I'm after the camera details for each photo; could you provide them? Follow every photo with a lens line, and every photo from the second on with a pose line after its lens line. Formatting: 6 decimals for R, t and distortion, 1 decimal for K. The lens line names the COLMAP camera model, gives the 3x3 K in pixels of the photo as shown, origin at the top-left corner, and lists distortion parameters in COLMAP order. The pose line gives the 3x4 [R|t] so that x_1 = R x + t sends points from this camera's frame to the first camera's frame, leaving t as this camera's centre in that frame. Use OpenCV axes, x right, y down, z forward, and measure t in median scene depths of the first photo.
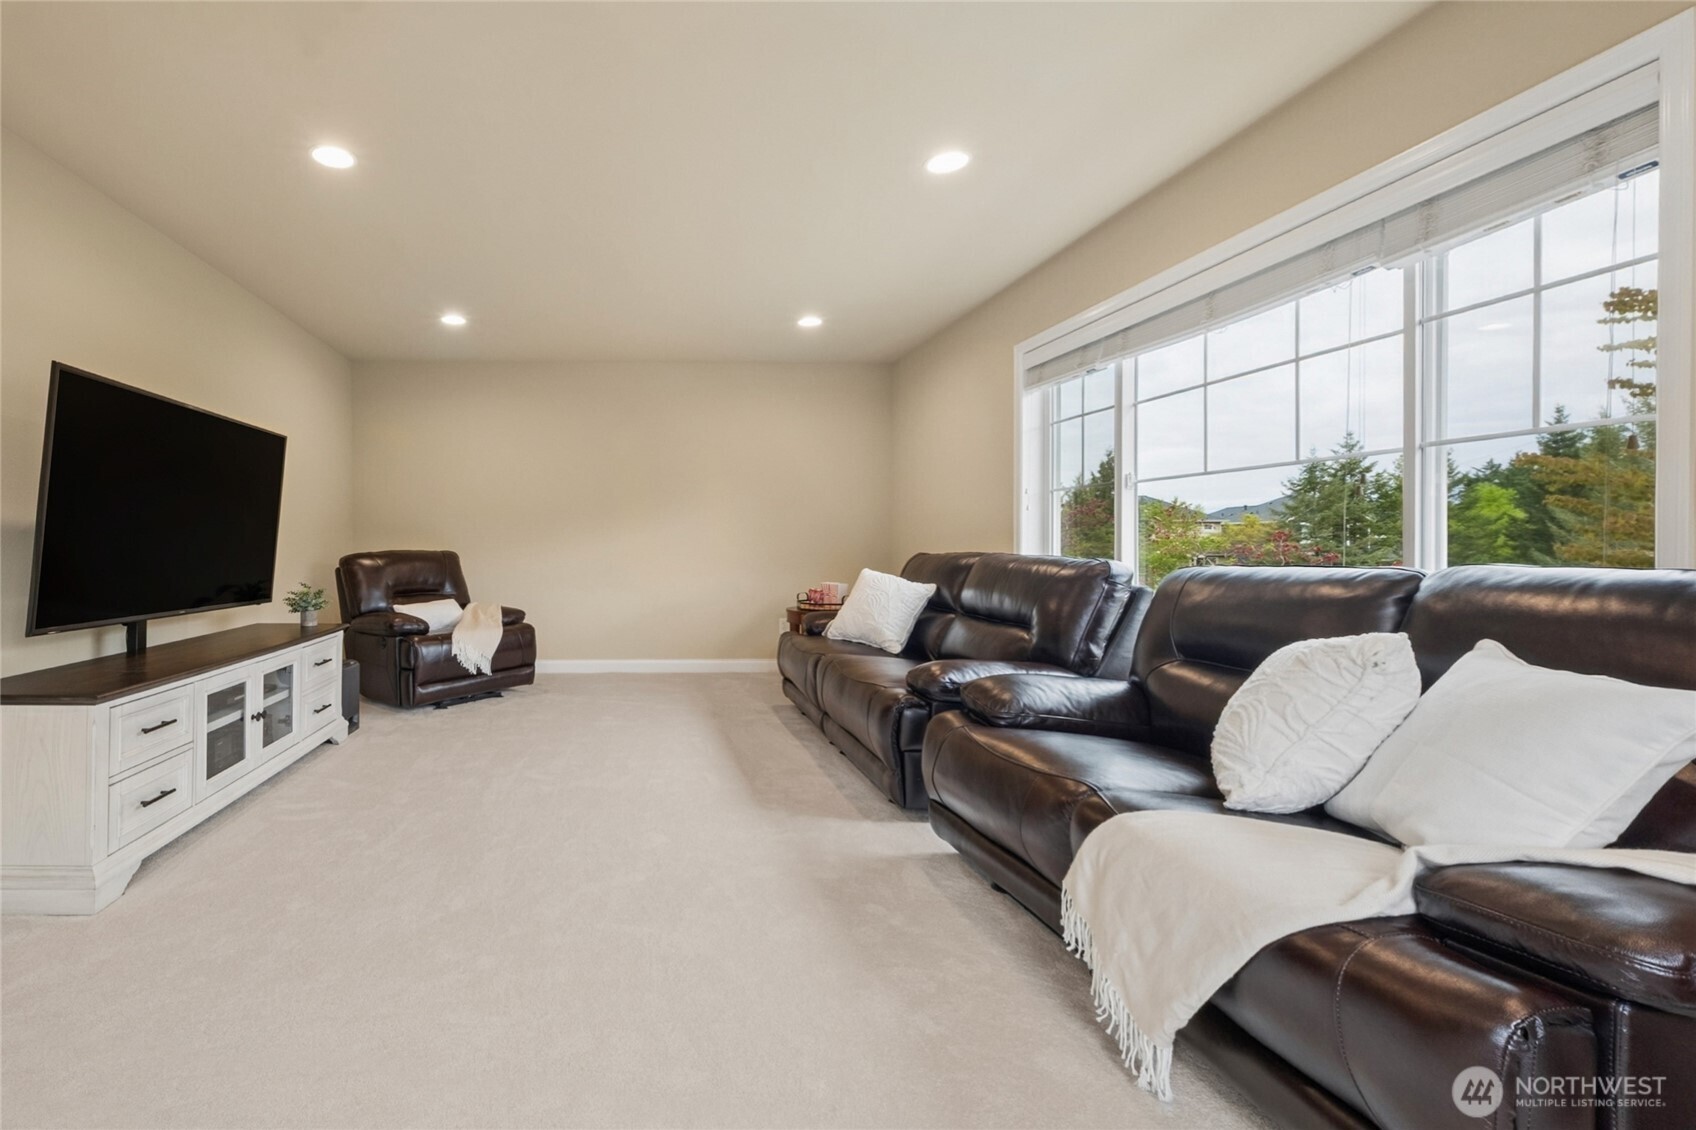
lens RADIAL K [[753.4, 0, 804.3], [0, 753.4, 551.0], [0, 0, 1]] dist [0.019623, 0.000255]
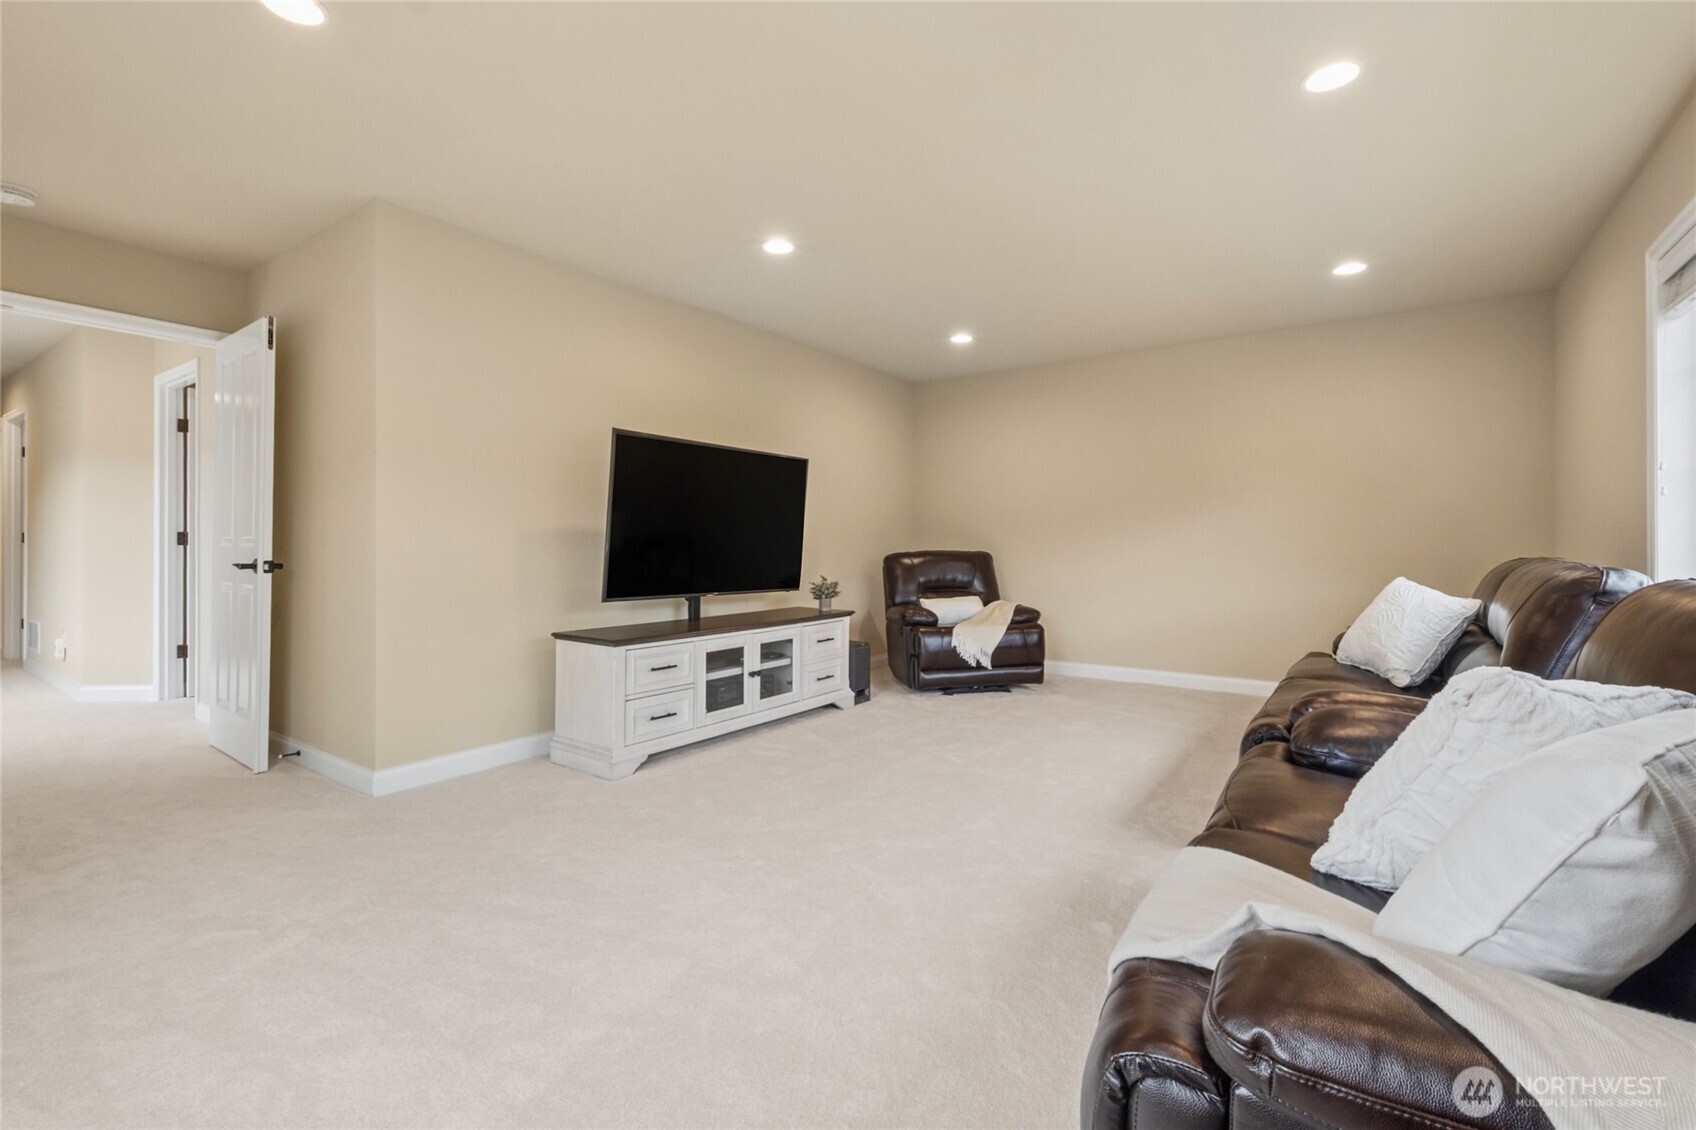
lens RADIAL K [[753.4, 0, 804.3], [0, 753.4, 551.0], [0, 0, 1]] dist [0.019623, 0.000255]
pose [[0.797302, 0.006672, -0.603544, 0.149928], [-0.007633, 0.999970, 0.000972, -0.000122], [0.603532, 0.003832, 0.797329, 0.002213]]
